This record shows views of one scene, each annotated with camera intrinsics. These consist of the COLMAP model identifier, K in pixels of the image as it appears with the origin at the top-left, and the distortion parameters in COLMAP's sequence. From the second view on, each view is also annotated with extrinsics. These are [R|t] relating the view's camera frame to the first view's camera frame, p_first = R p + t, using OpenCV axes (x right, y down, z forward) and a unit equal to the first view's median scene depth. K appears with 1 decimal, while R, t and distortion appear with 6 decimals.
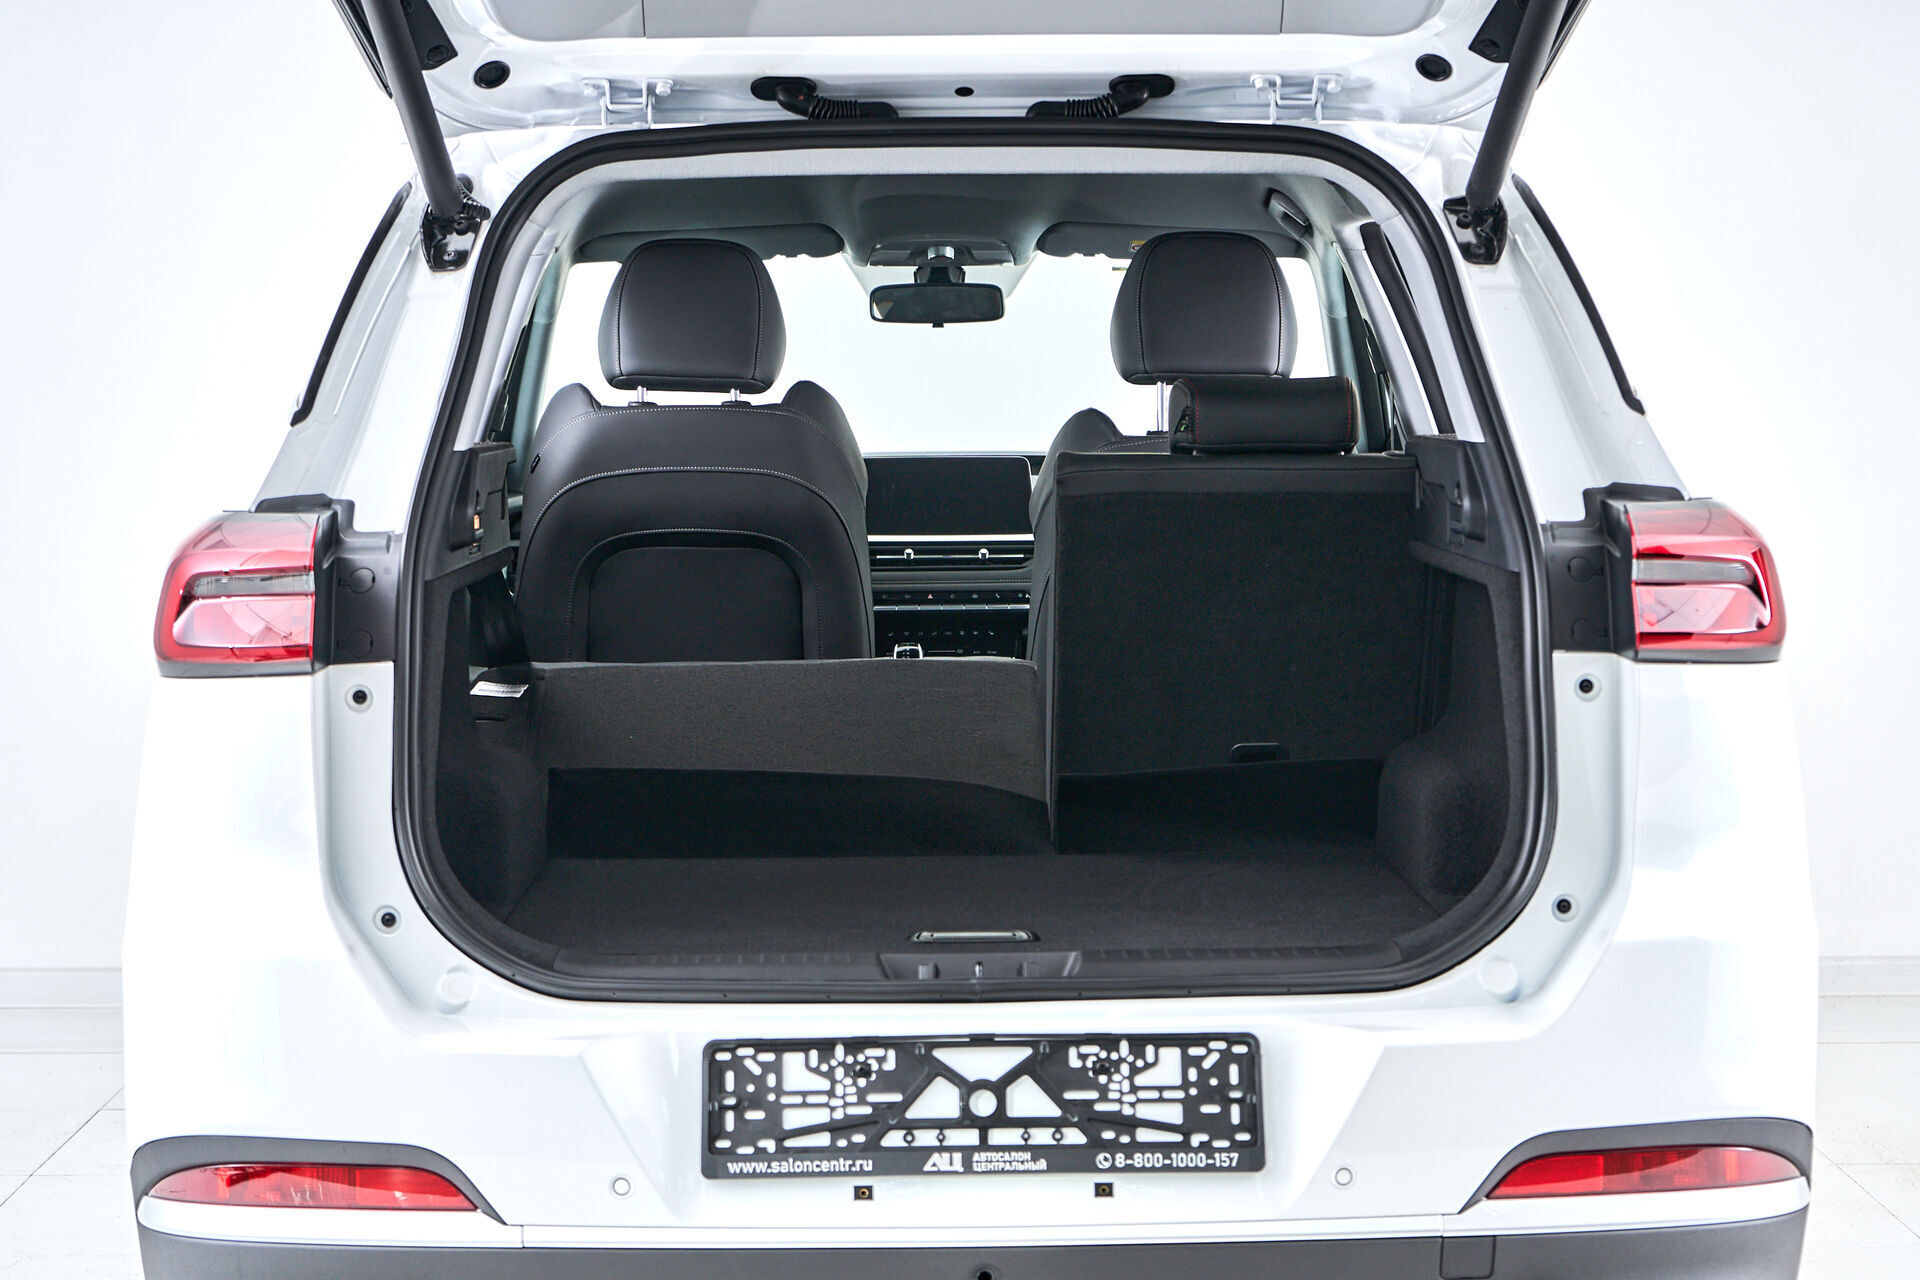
lens RADIAL K [[3909.6, 0, 962.3], [0, 3909.6, 640.5], [0, 0, 1]] dist [-0.085979, 0.000000]
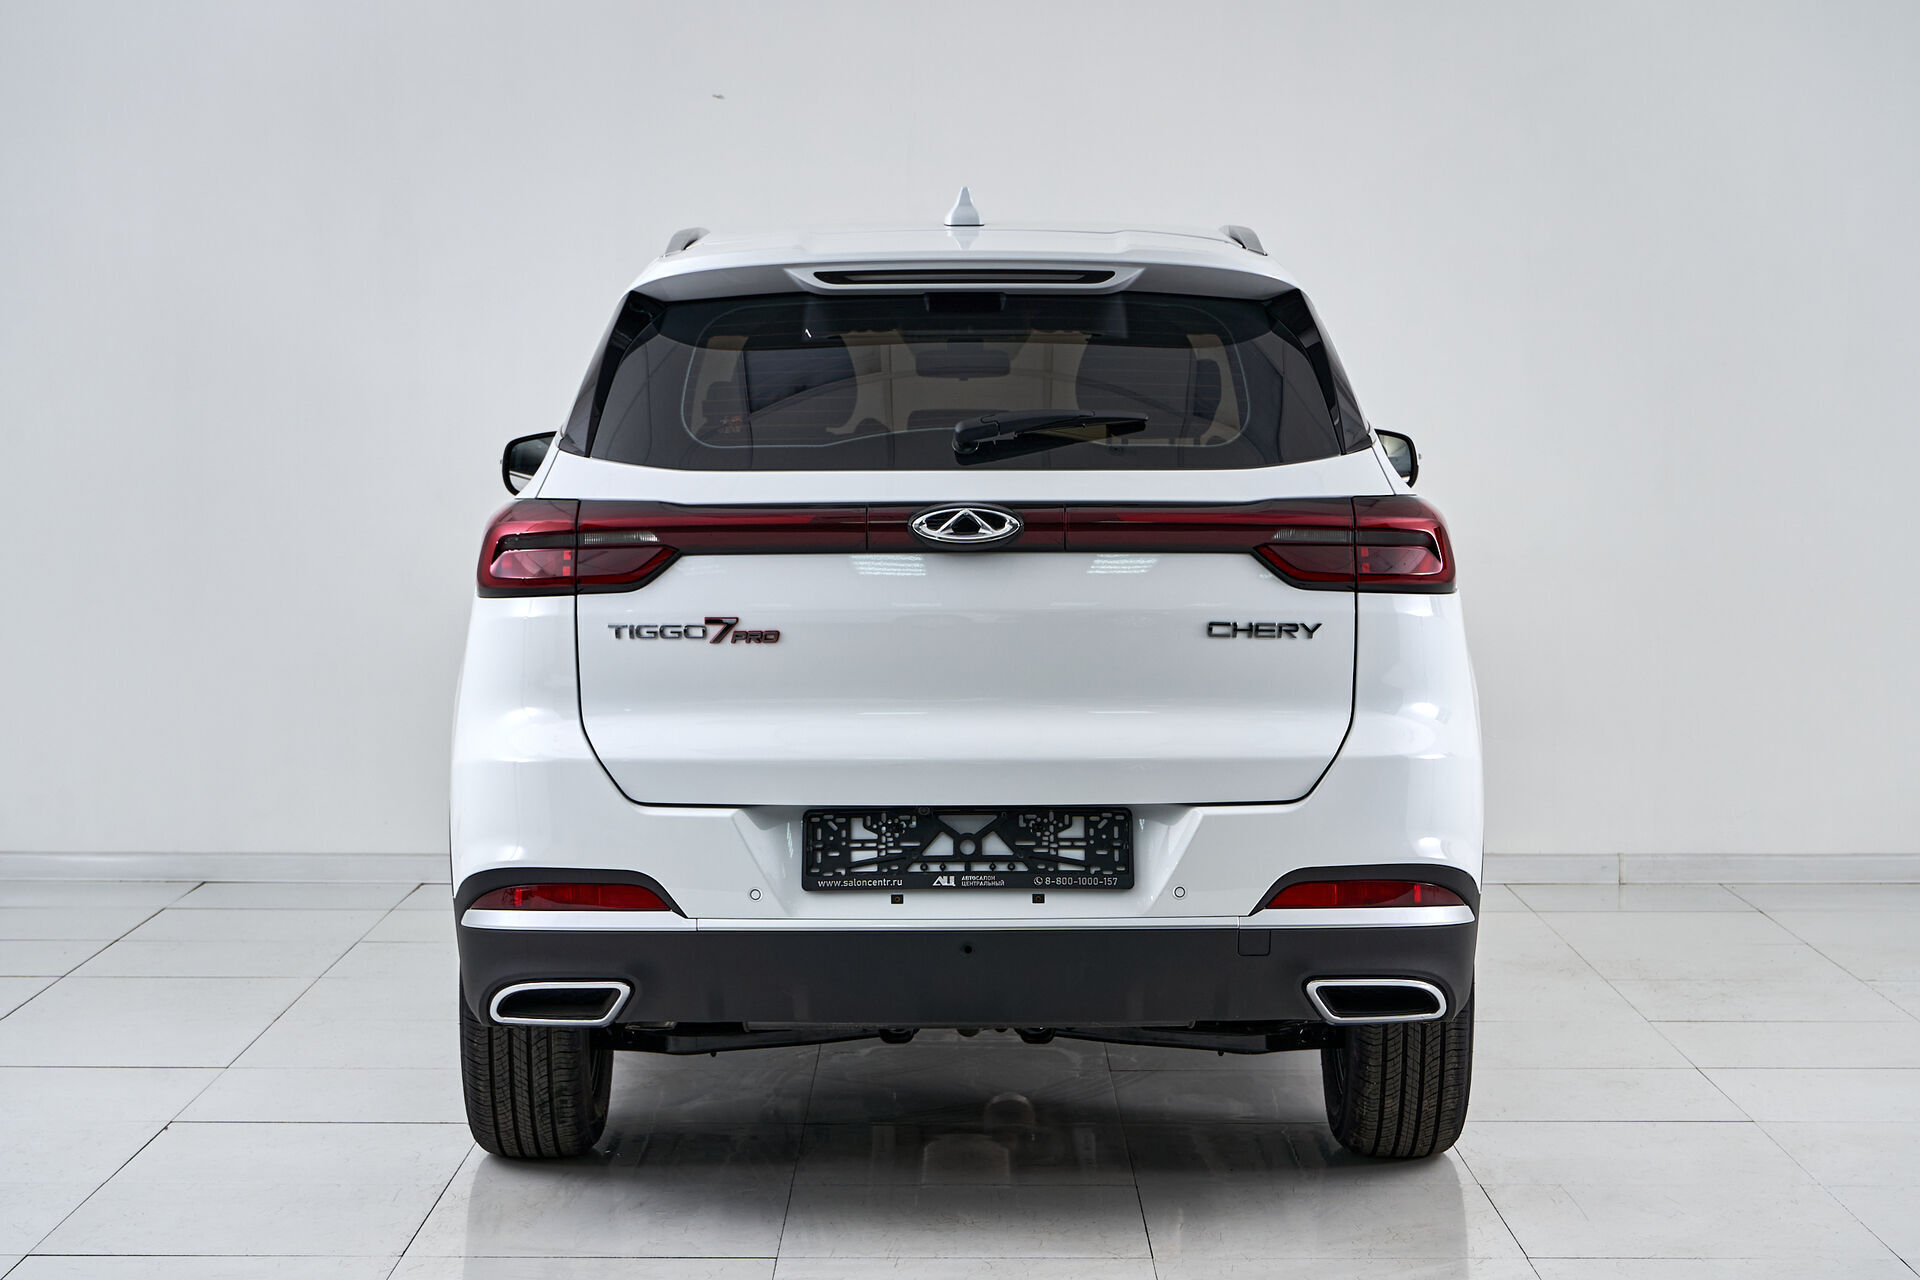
lens RADIAL K [[3575.5, 0, 957.6], [0, 3575.5, 637.5], [0, 0, 1]] dist [-0.105026, 0.000000]
pose [[0.999808, 0.006044, -0.018655, 0.029234], [-0.006074, 0.999980, -0.001559, 0.029381], [0.018645, 0.001672, 0.999825, -0.556240]]
